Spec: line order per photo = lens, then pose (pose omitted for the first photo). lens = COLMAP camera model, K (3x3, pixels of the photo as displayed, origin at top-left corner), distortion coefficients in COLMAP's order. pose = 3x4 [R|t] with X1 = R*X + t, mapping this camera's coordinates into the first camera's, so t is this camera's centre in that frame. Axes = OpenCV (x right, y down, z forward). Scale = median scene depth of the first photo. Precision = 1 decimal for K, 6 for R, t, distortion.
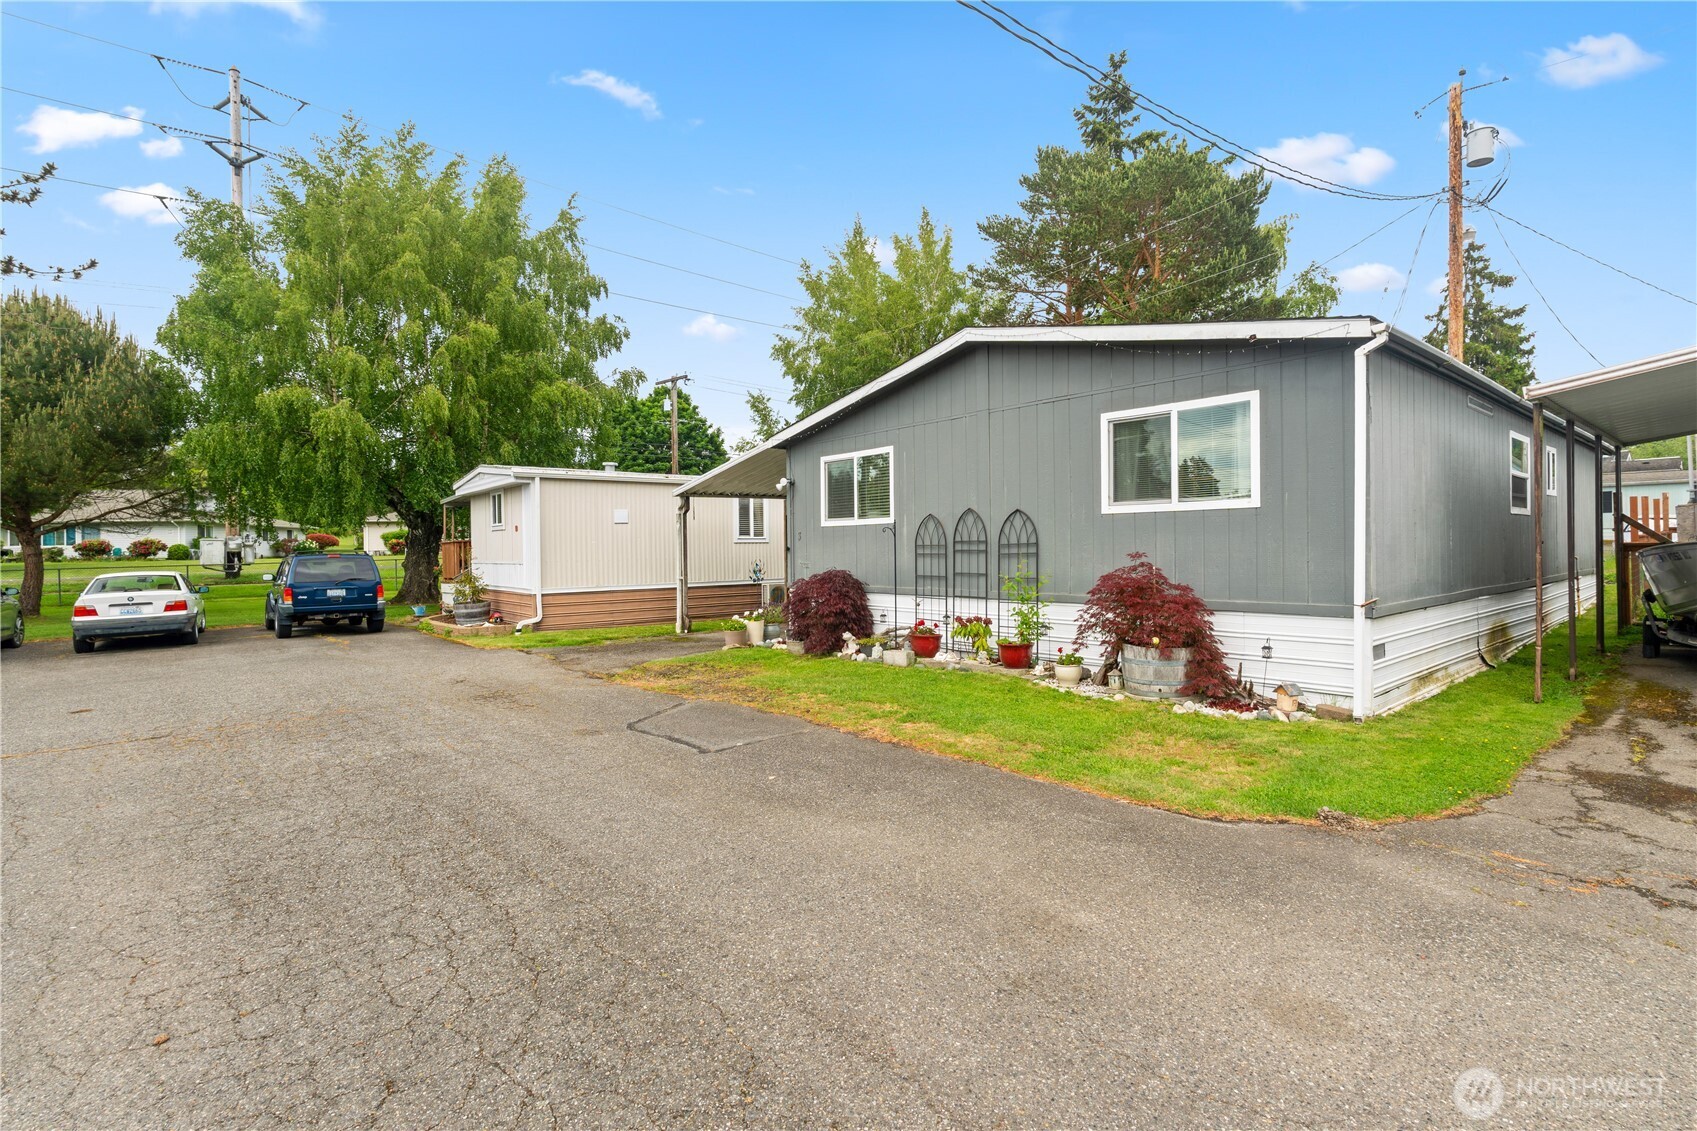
lens RADIAL K [[784.8, 0, 847.7], [0, 784.8, 557.5], [0, 0, 1]] dist [-0.005987, -0.000371]
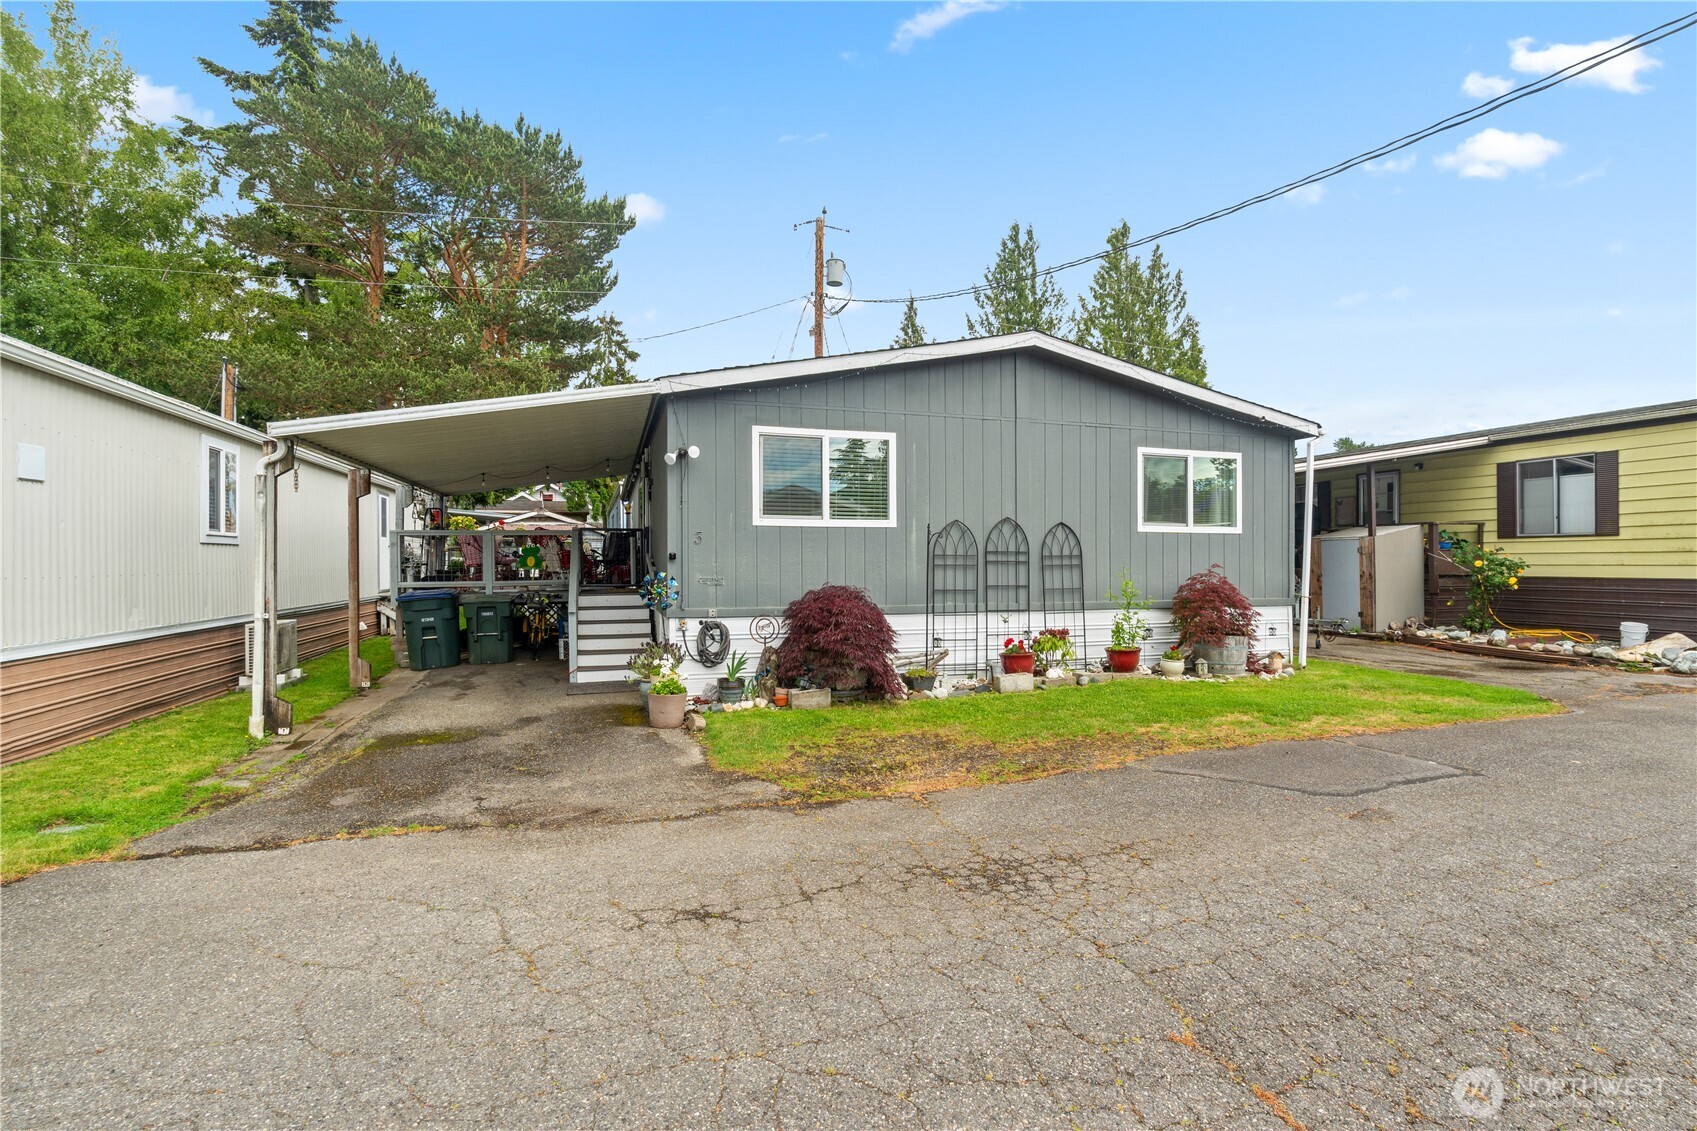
lens RADIAL K [[784.8, 0, 847.7], [0, 784.8, 557.5], [0, 0, 1]] dist [-0.005987, -0.000371]
pose [[0.384658, 0.018108, 0.922881, -0.791828], [0.004792, 0.999755, -0.021613, 0.005602], [-0.923047, 0.012736, 0.384477, 0.809398]]
